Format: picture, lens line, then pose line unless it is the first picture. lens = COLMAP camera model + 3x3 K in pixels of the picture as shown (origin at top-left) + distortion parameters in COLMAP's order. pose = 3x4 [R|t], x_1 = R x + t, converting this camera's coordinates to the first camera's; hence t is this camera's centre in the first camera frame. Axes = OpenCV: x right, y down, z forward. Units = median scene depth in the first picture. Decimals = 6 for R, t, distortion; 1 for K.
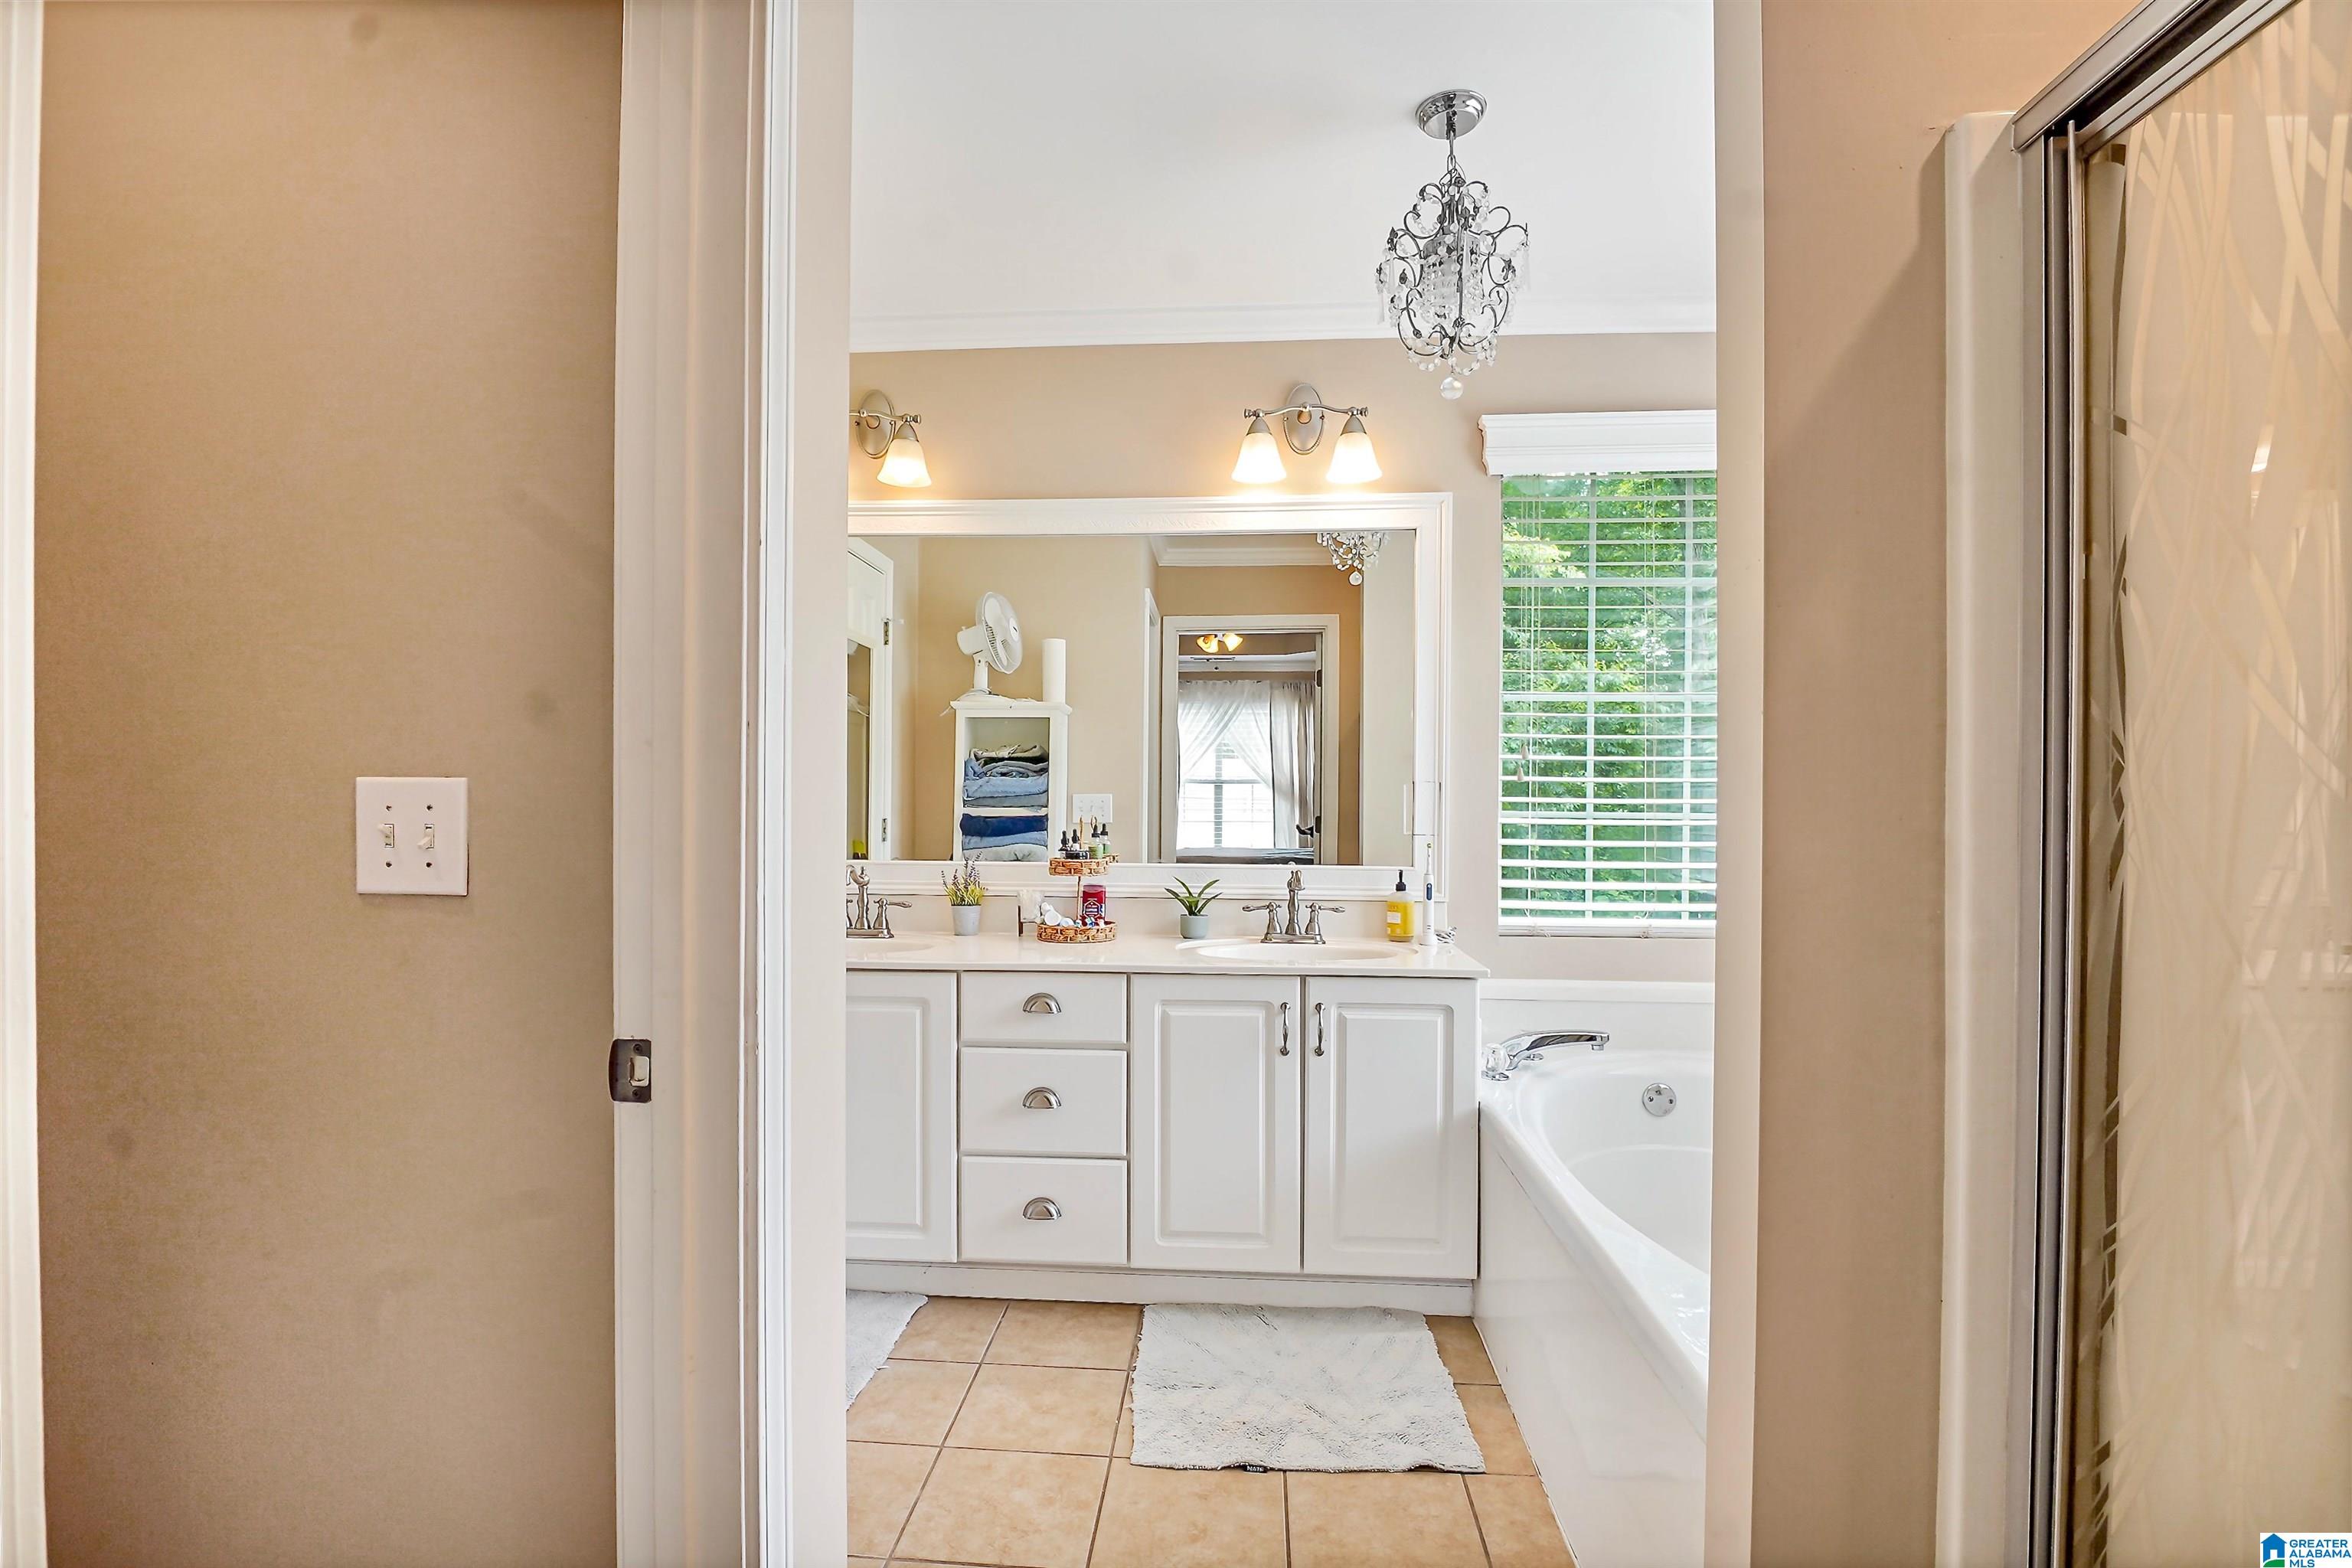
lens RADIAL K [[1164.2, 0, 1149.1], [0, 1164.2, 804.5], [0, 0, 1]] dist [-0.020680, -0.000804]
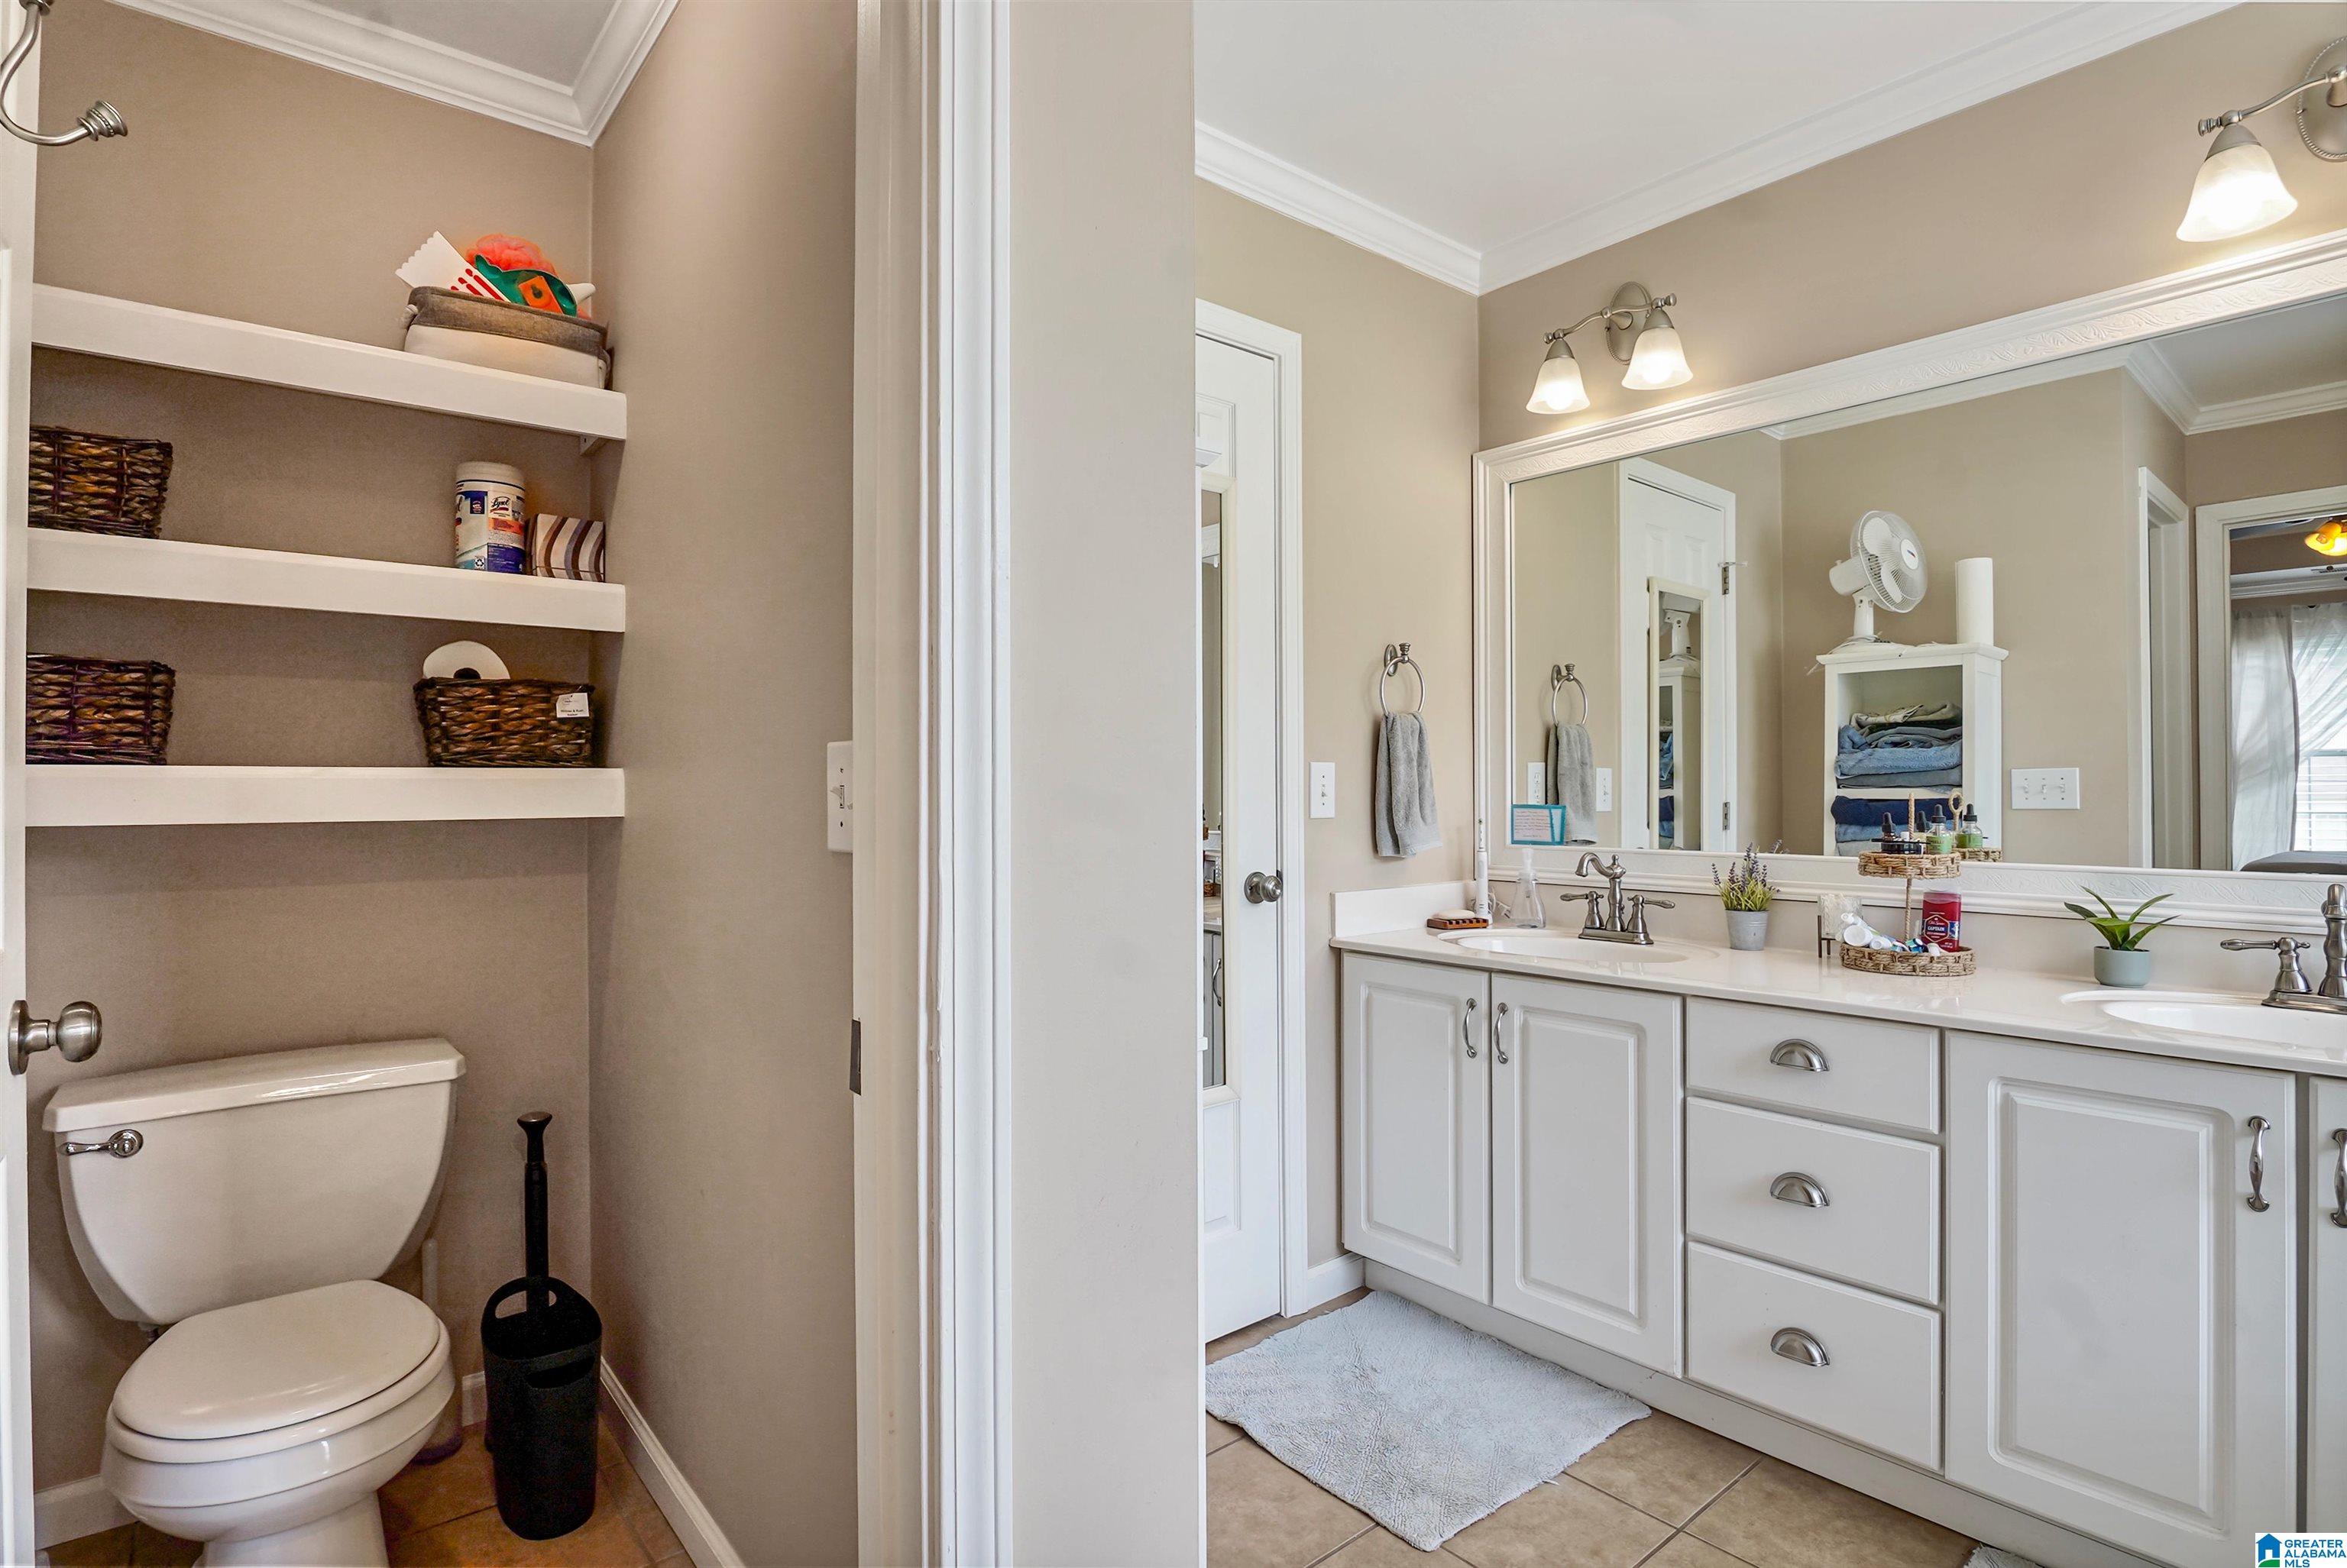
lens RADIAL K [[1153.6, 0, 1146.8], [0, 1153.6, 779.9], [0, 0, 1]] dist [-0.024740, 0.000405]
pose [[0.693298, -0.014102, -0.720513, 0.115255], [0.003481, 0.999862, -0.016220, 0.011915], [0.720643, 0.008737, 0.693252, 0.195890]]
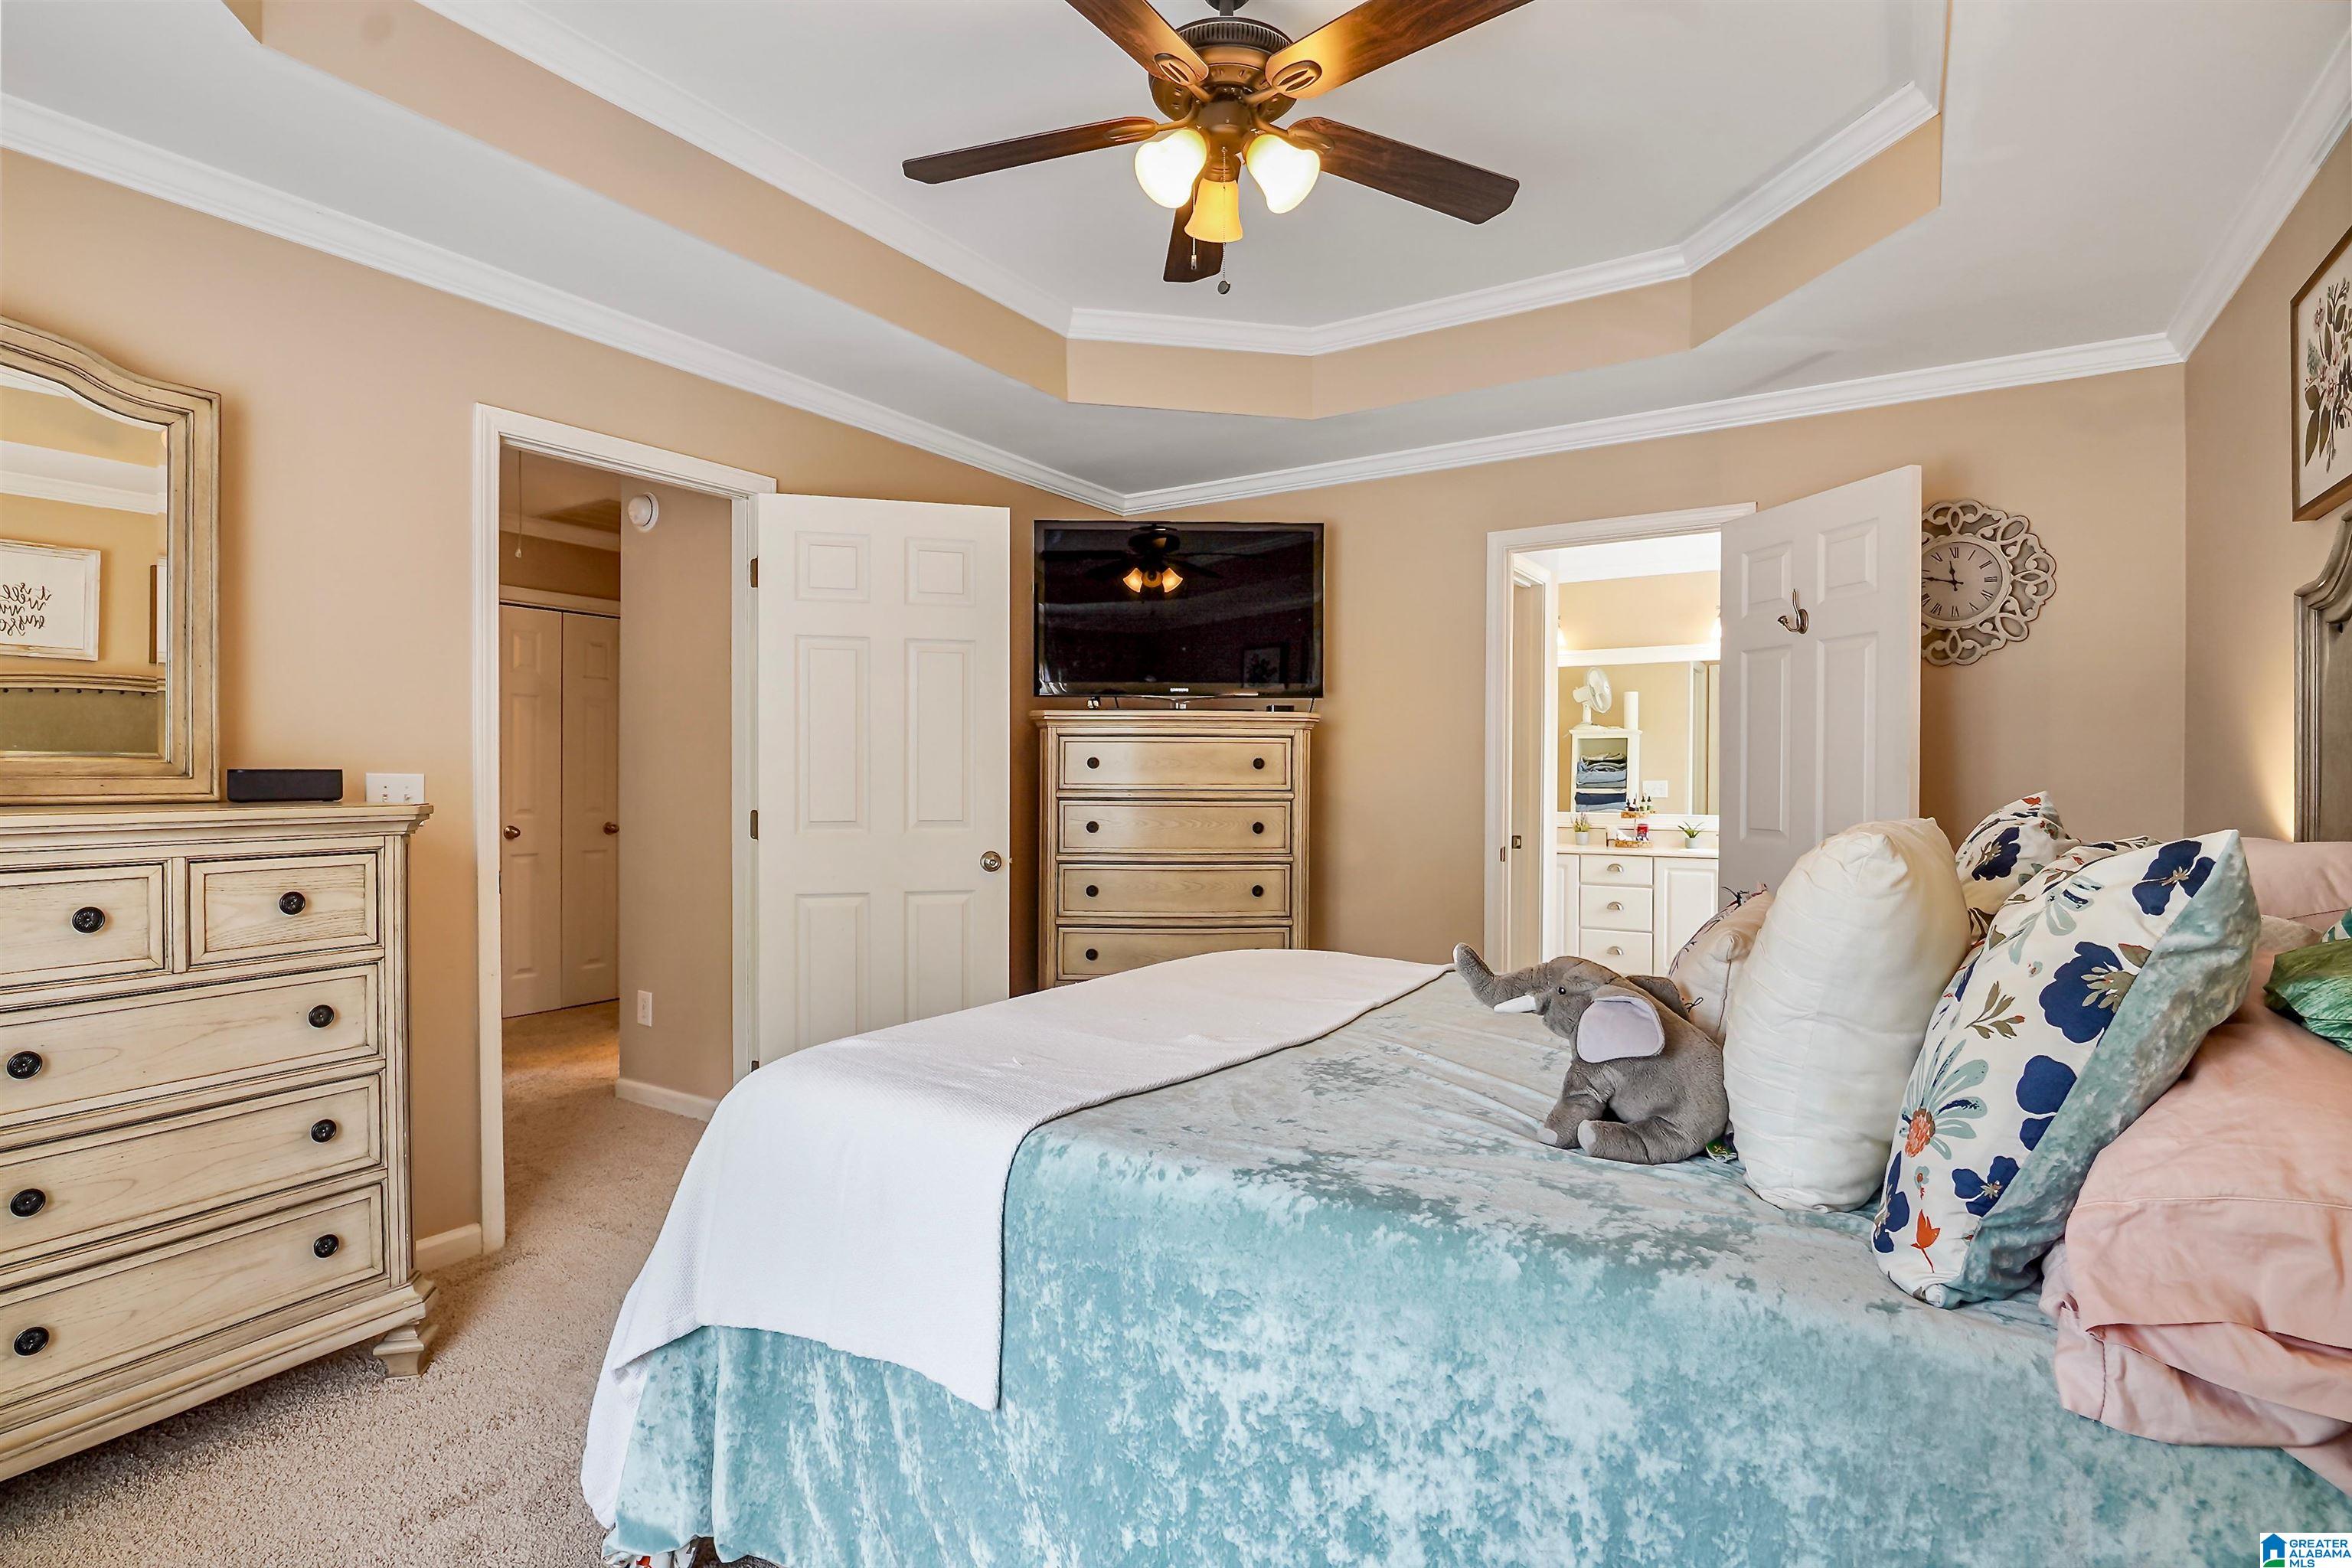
lens RADIAL K [[1148.2, 0, 1165.0], [0, 1148.2, 794.7], [0, 0, 1]] dist [-0.019883, -0.001476]
pose [[0.882140, 0.001282, -0.470986, 0.176356], [0.001951, 0.999978, 0.006376, -0.000817], [0.470984, -0.006543, 0.882118, -1.347475]]
